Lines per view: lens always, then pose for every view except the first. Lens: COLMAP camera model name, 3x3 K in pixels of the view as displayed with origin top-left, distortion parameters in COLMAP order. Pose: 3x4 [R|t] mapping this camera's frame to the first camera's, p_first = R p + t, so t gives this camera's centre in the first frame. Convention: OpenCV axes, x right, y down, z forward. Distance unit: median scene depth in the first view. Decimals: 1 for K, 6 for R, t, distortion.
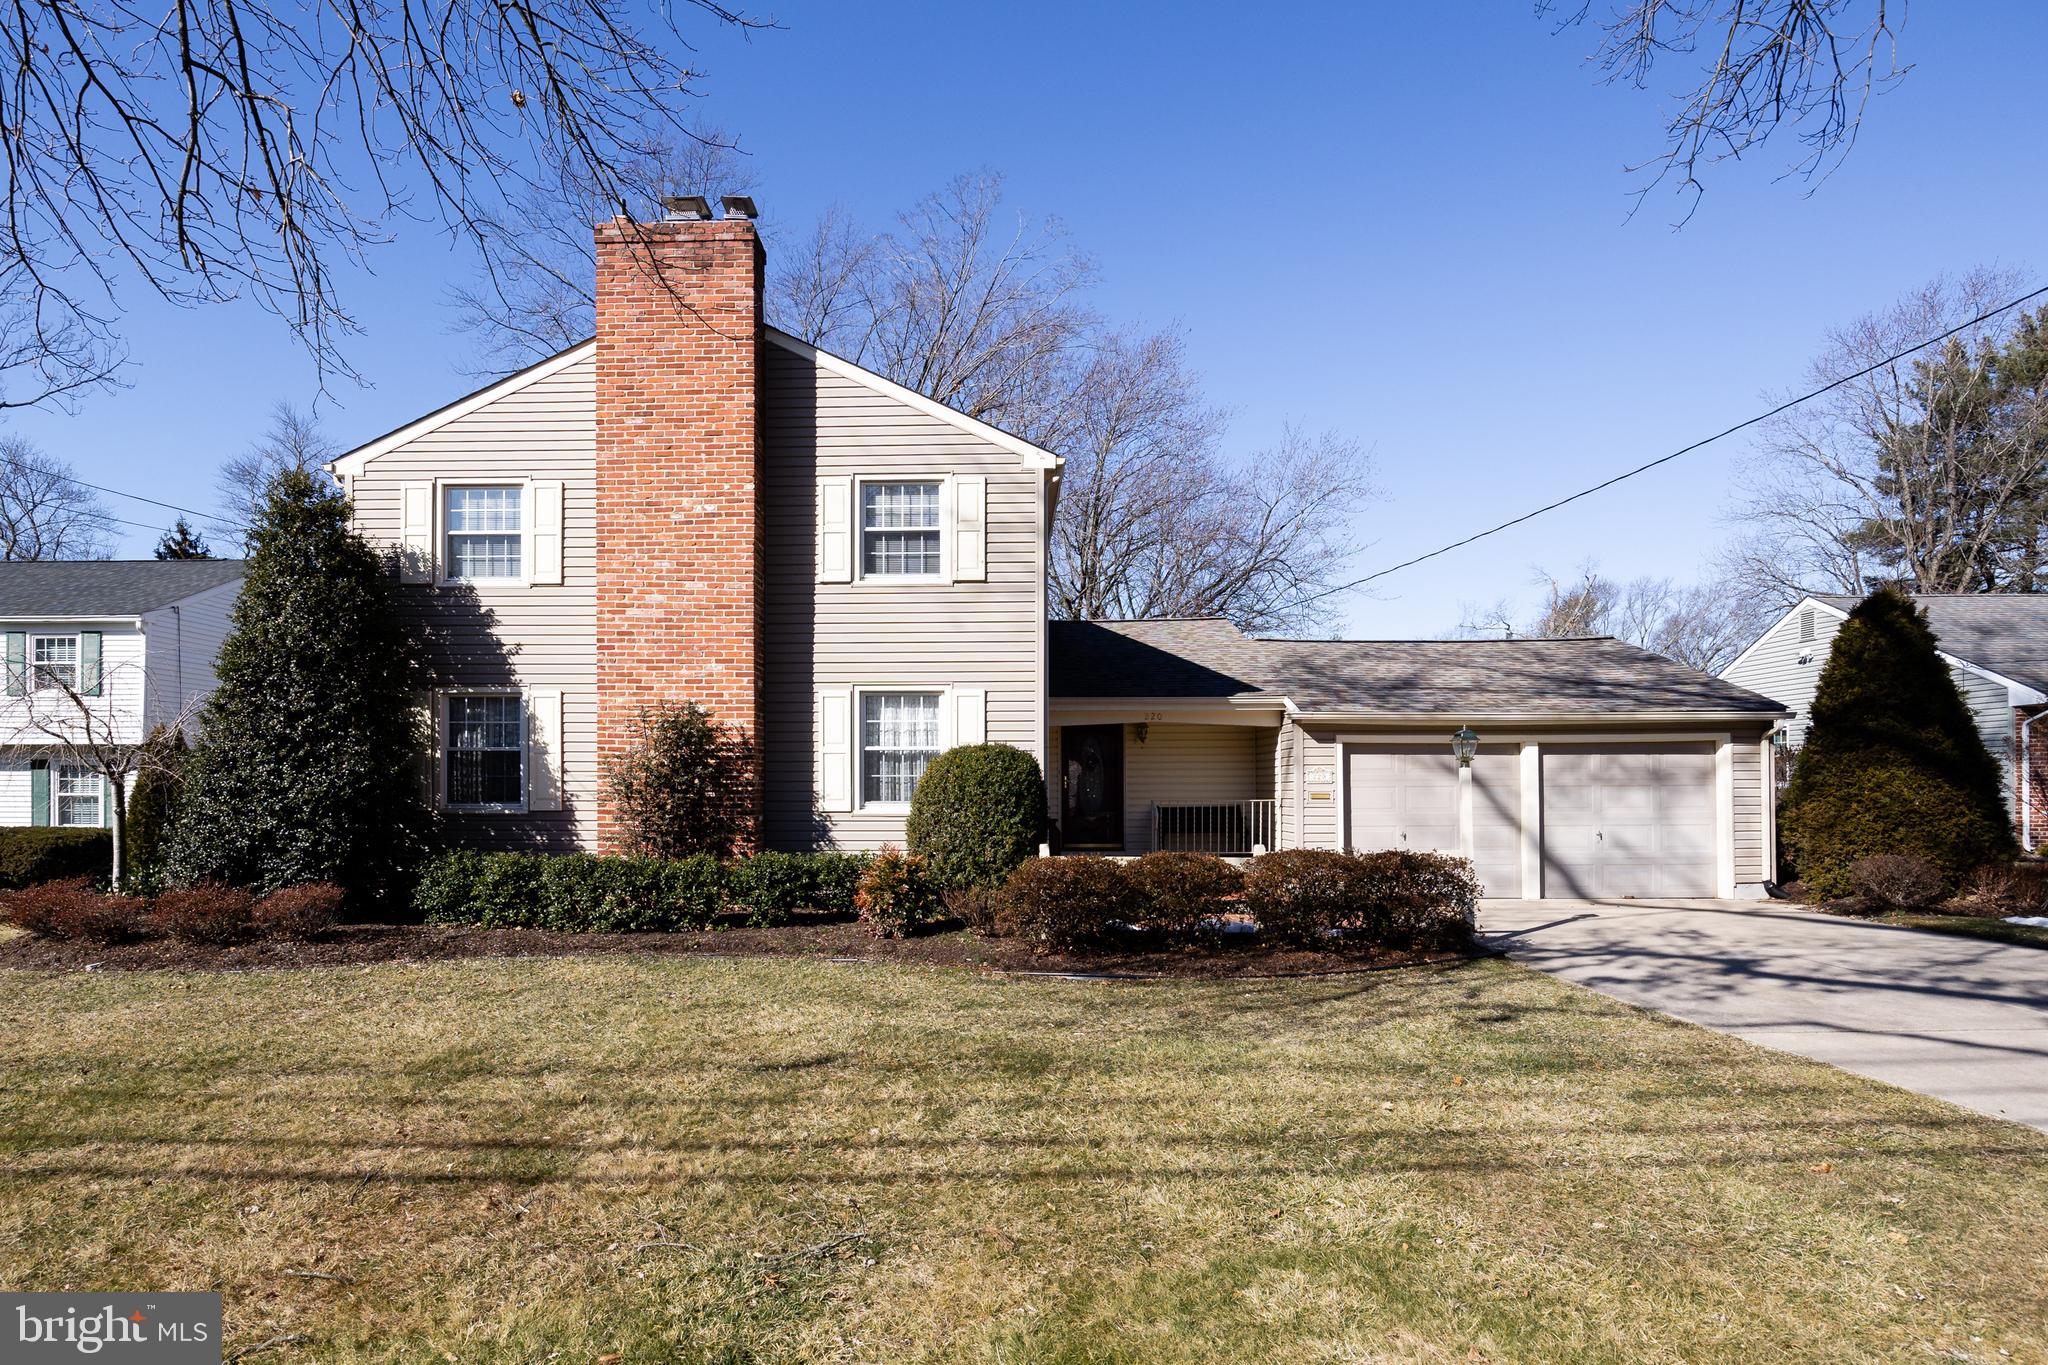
lens RADIAL K [[840.1, 0, 1009.7], [0, 840.1, 778.2], [0, 0, 1]] dist [0.000954, 0.000289]
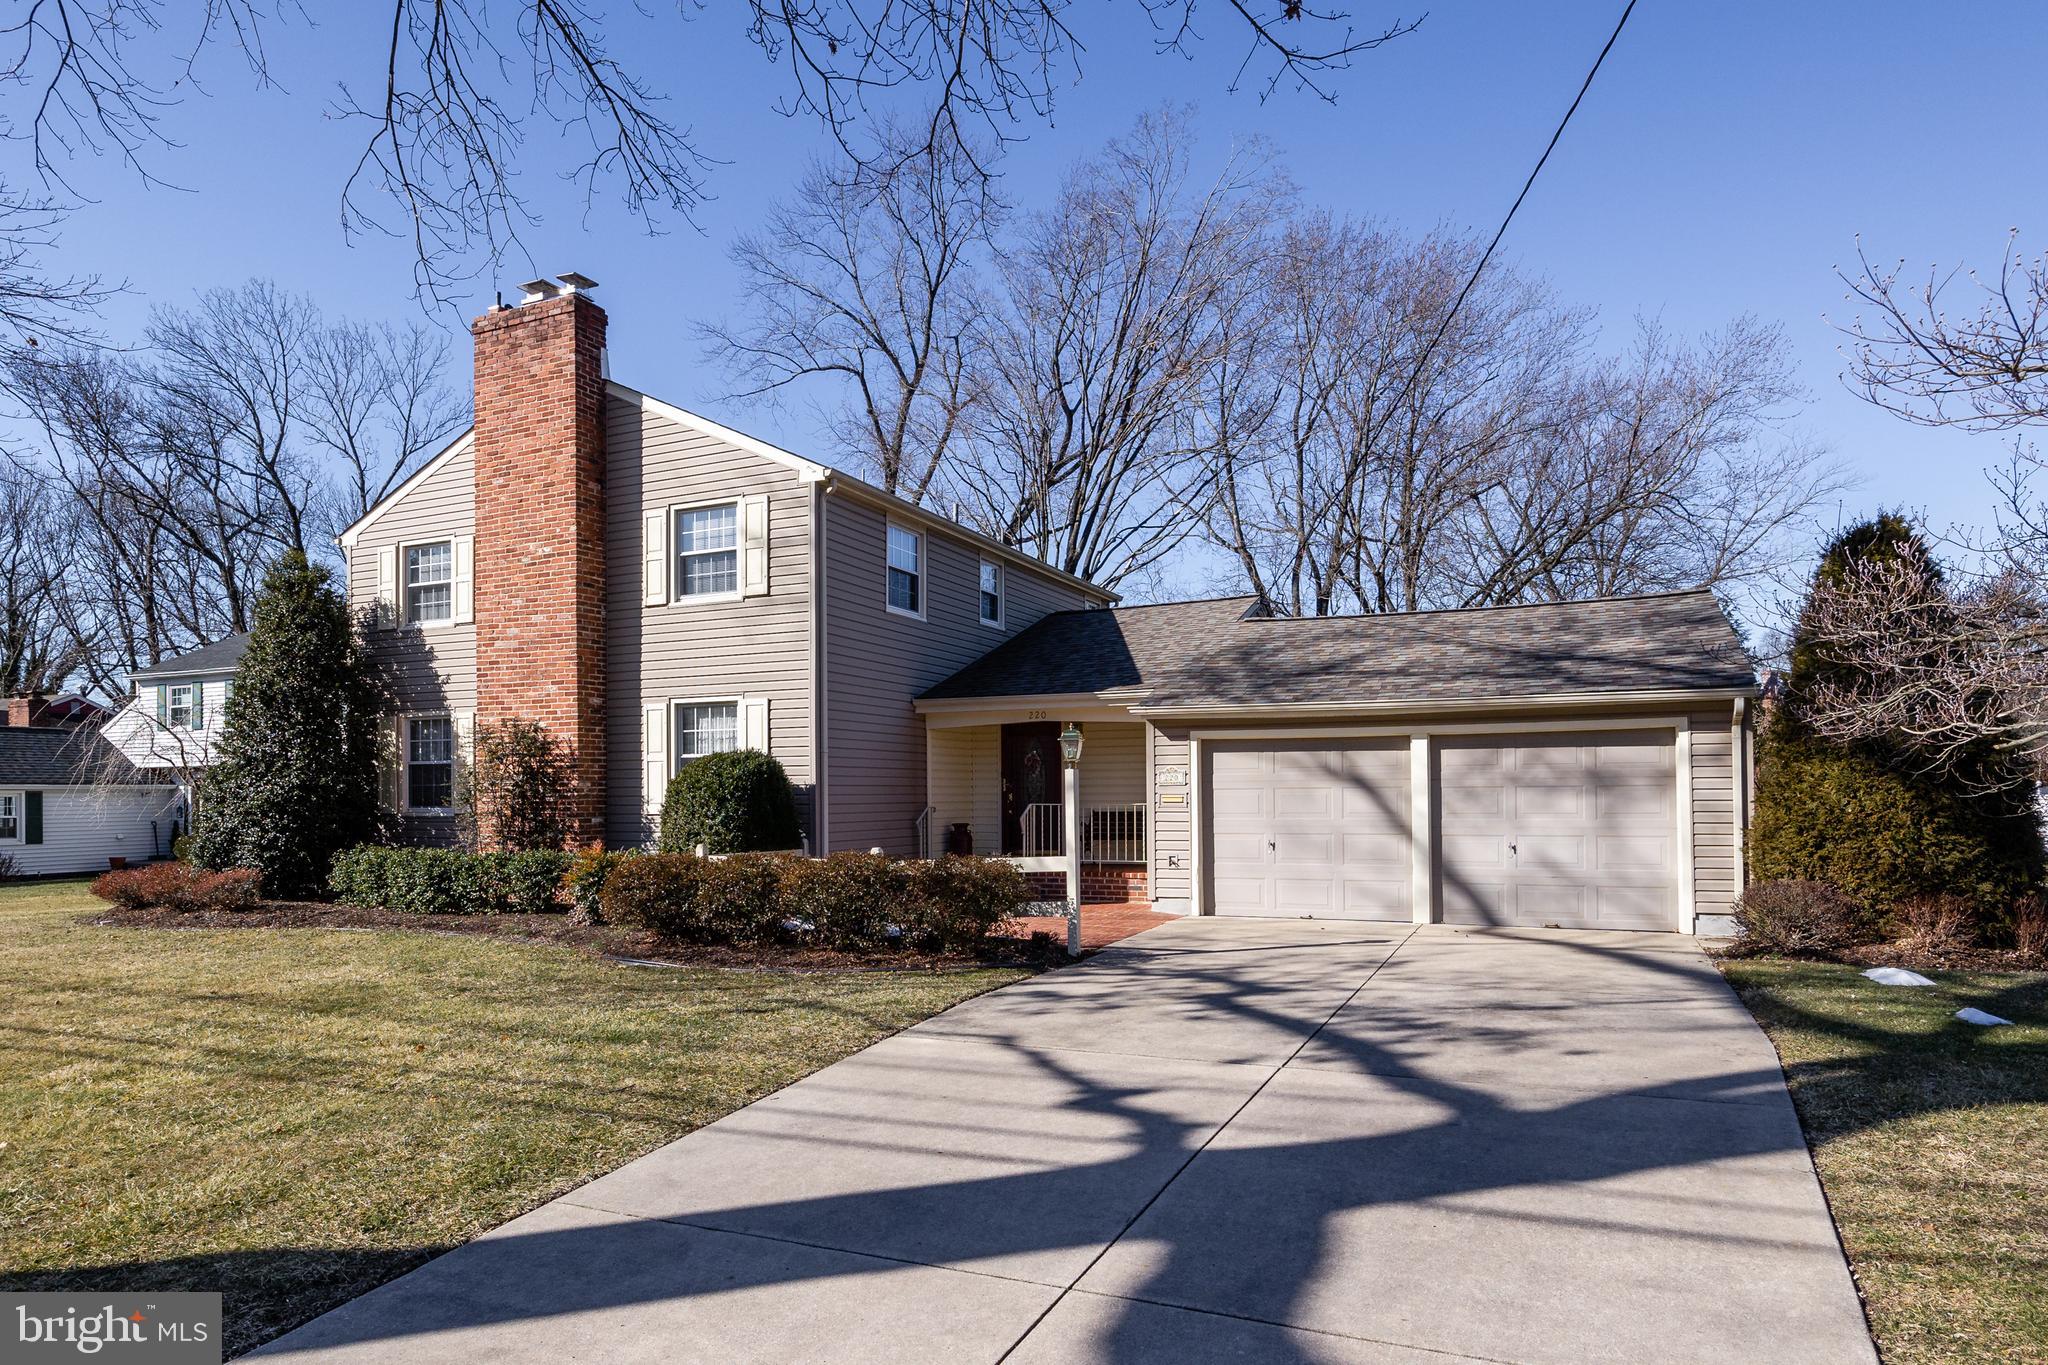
lens RADIAL K [[981.7, 0, 1108.2], [0, 981.7, 785.0], [0, 0, 1]] dist [-0.001431, -0.000887]
pose [[0.943328, -0.005488, -0.331816, 0.772717], [0.007937, 0.999950, 0.006026, -0.002134], [0.331766, -0.008318, 0.943325, -0.013743]]
